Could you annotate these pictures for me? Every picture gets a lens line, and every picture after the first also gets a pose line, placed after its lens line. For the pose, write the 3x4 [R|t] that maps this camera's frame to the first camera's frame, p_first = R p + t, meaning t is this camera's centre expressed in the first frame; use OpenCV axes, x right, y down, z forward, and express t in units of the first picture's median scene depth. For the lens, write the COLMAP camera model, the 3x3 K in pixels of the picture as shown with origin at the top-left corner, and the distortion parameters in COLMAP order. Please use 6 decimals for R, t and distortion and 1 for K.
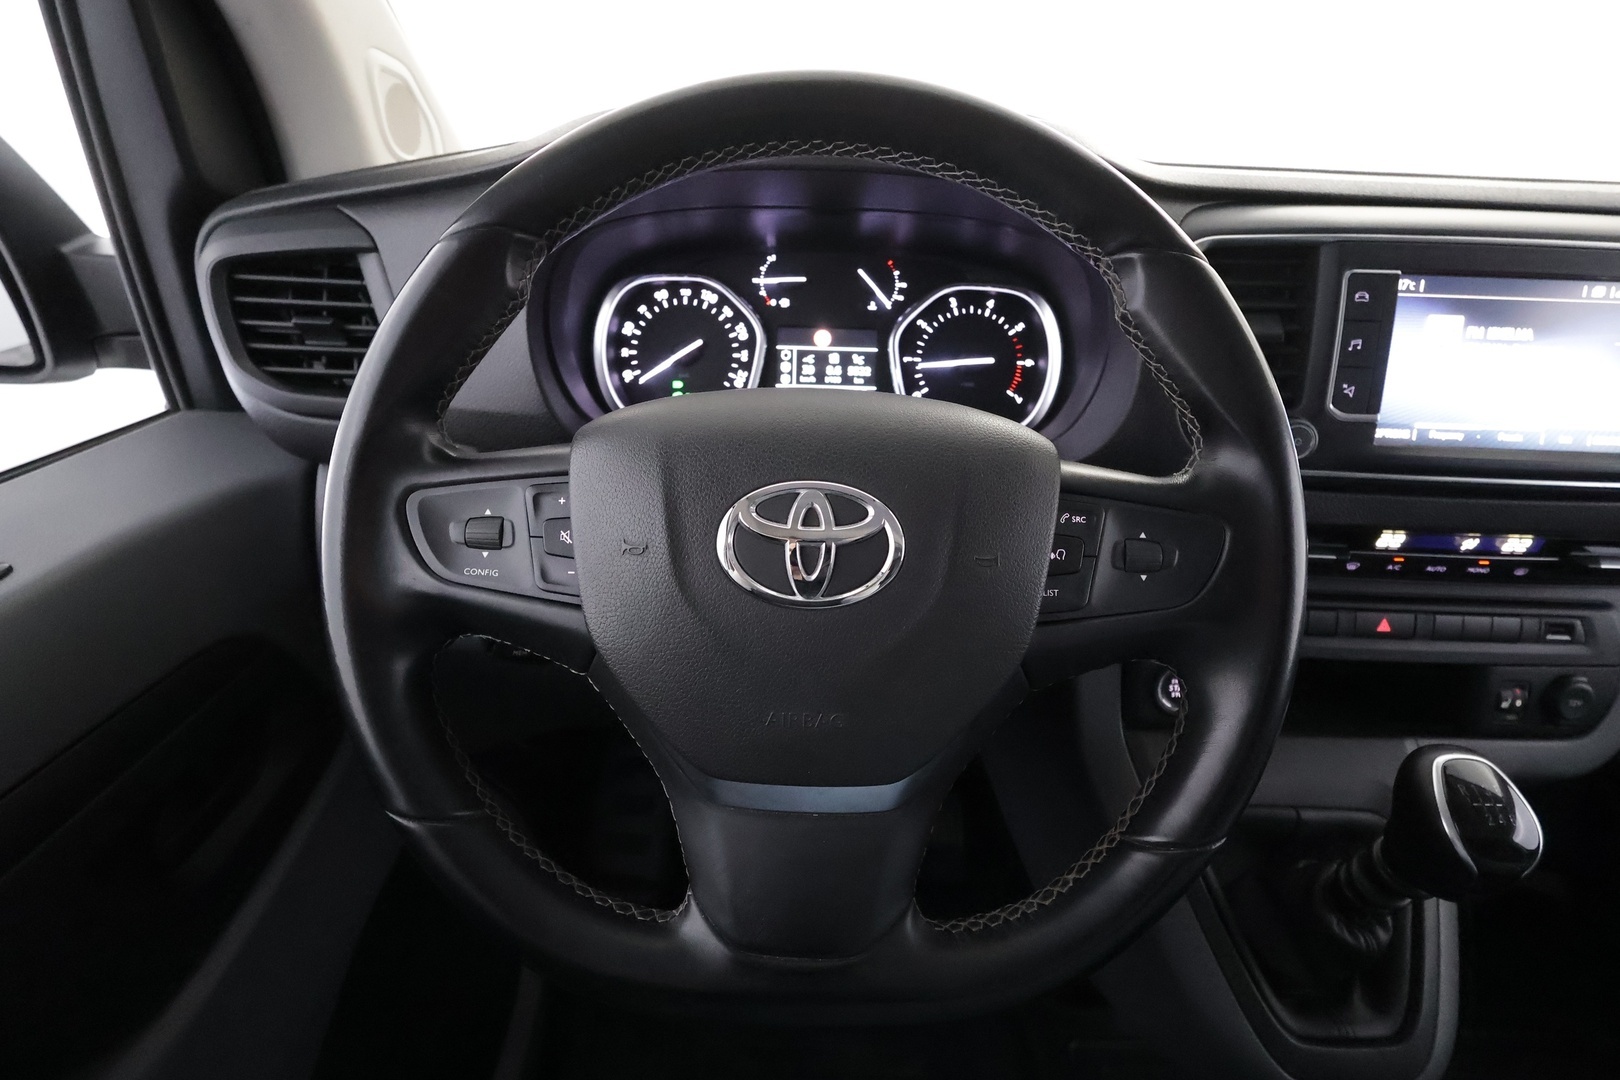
lens RADIAL K [[737.4, 0, 817.7], [0, 737.4, 544.9], [0, 0, 1]] dist [-0.010679, 0.000472]
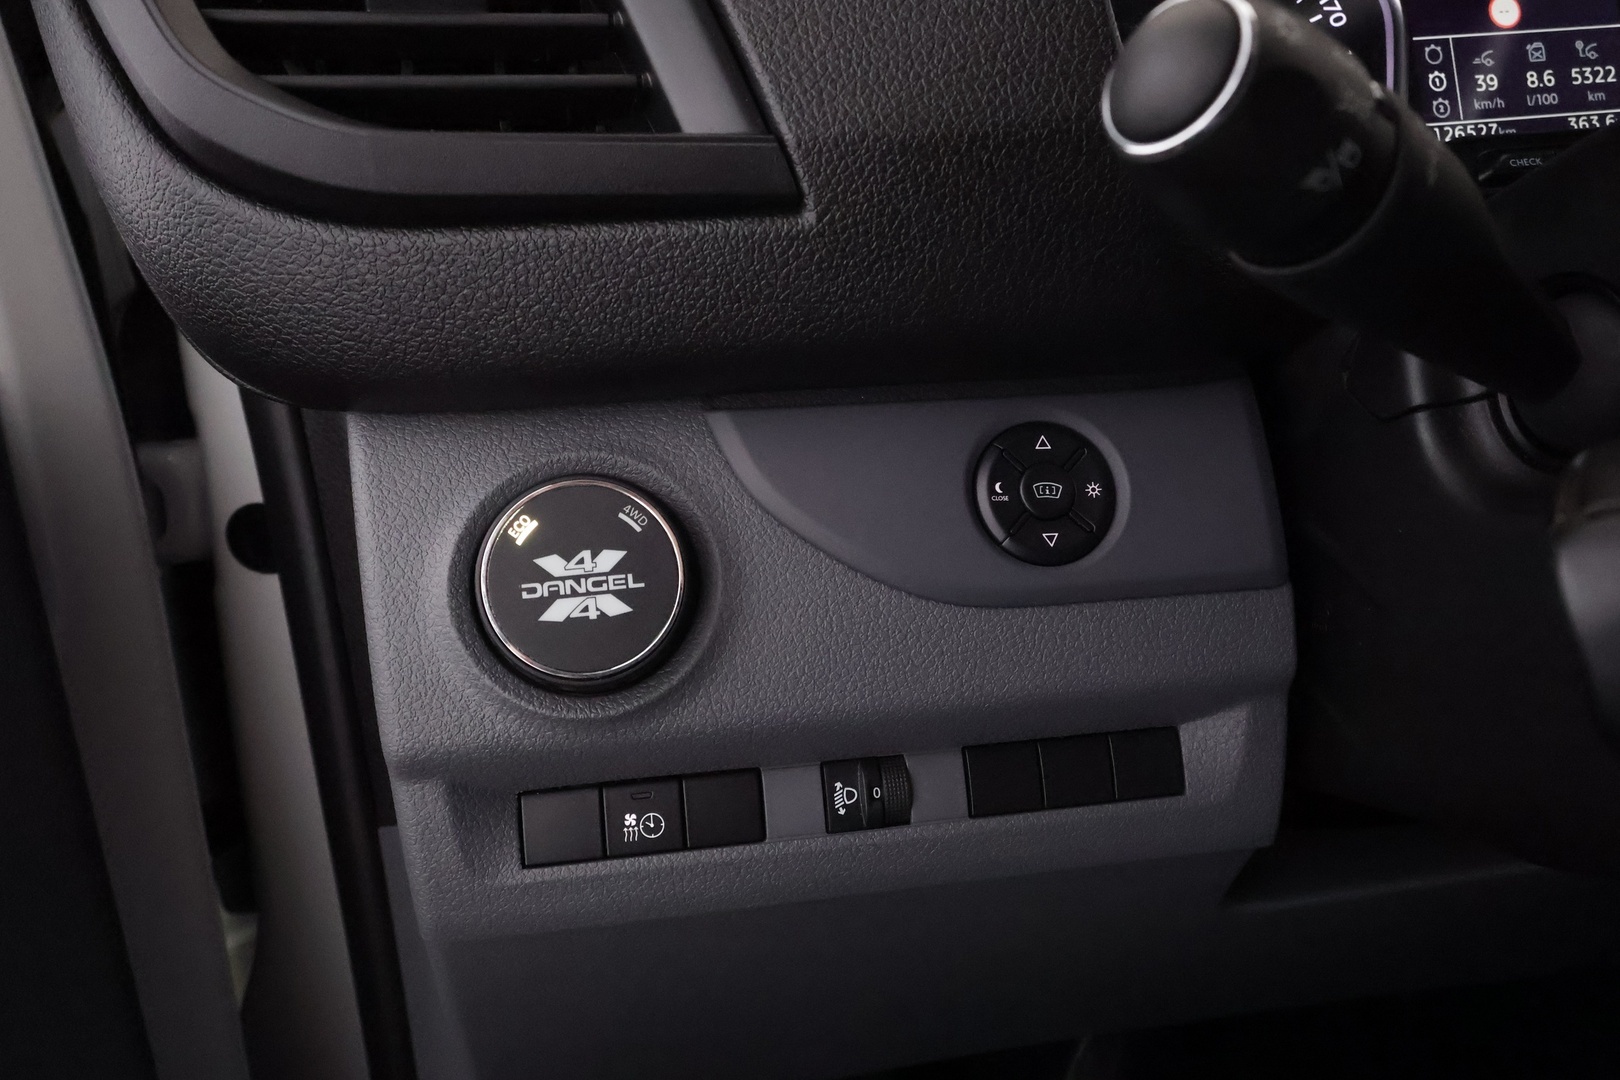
lens RADIAL K [[1112.1, 0, 808.1], [0, 1112.1, 534.3], [0, 0, 1]] dist [0.002095, 0.001570]
pose [[0.982101, -0.141016, 0.124870, -0.521957], [0.160981, 0.972595, -0.167764, 0.063247], [-0.097790, 0.184863, 0.977887, 0.457490]]
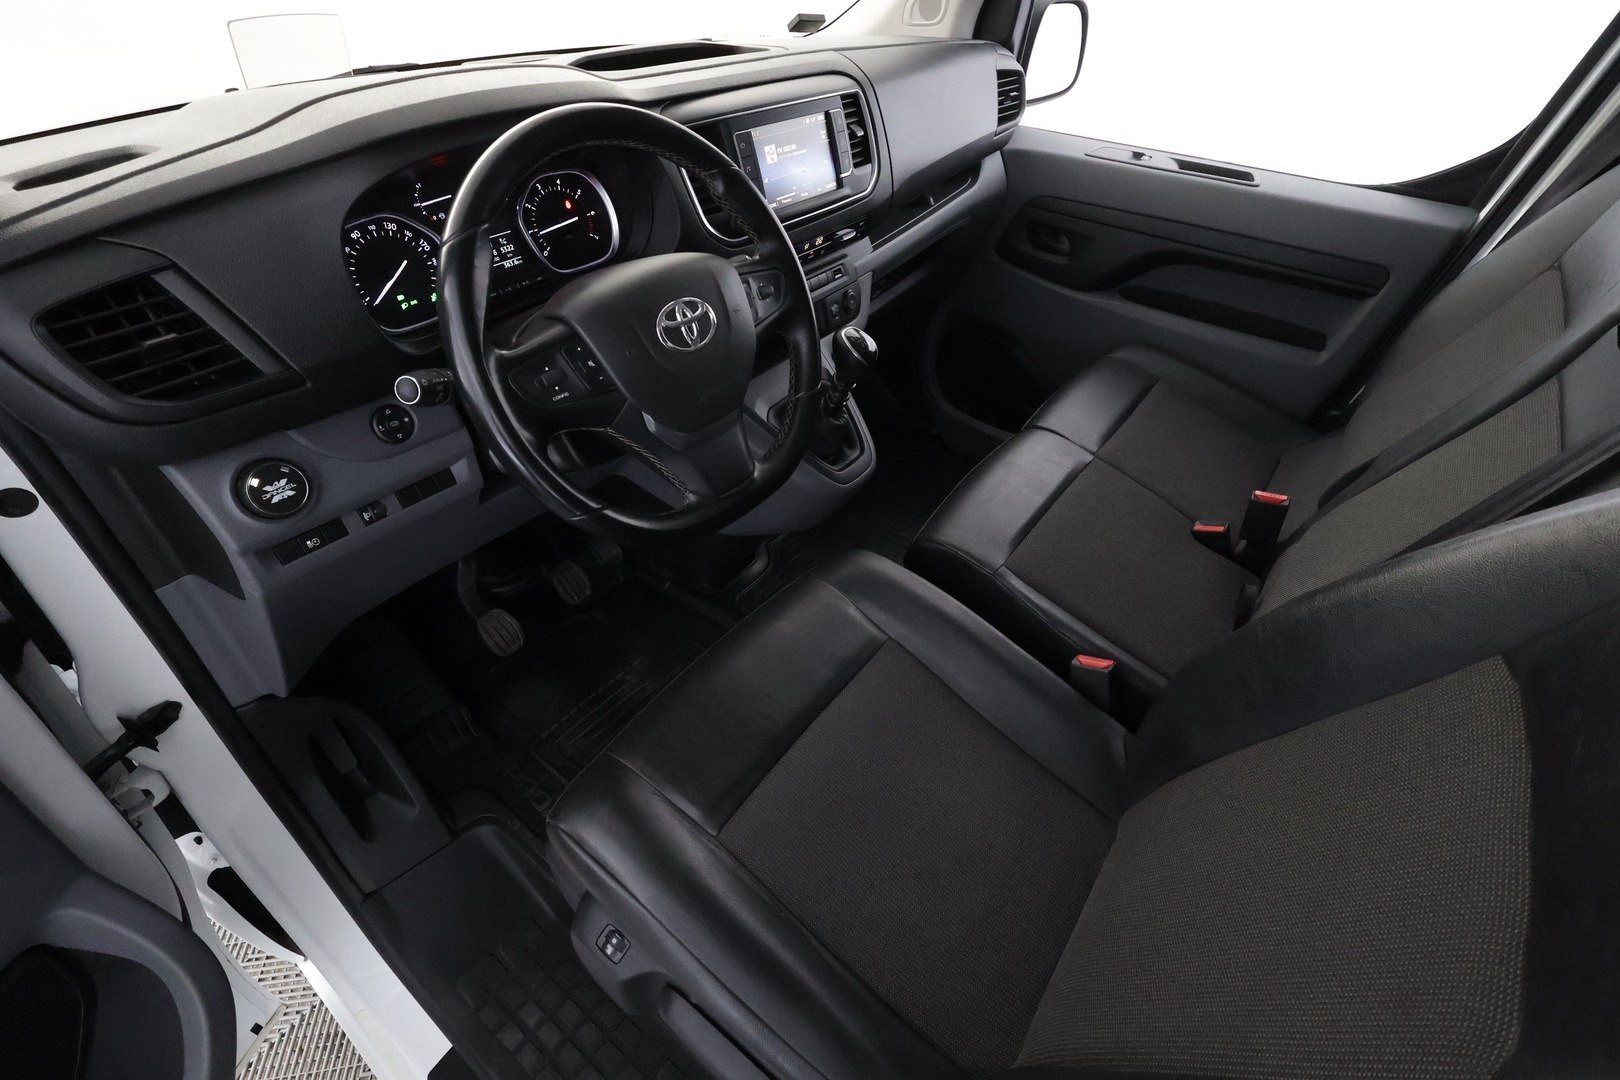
lens RADIAL K [[737.4, 0, 818.6], [0, 737.4, 544.6], [0, 0, 1]] dist [-0.010679, 0.000472]
pose [[0.587574, -0.535227, 0.606868, -0.813189], [0.350137, 0.844313, 0.405636, -0.112077], [-0.729494, -0.025854, 0.683499, -0.513139]]
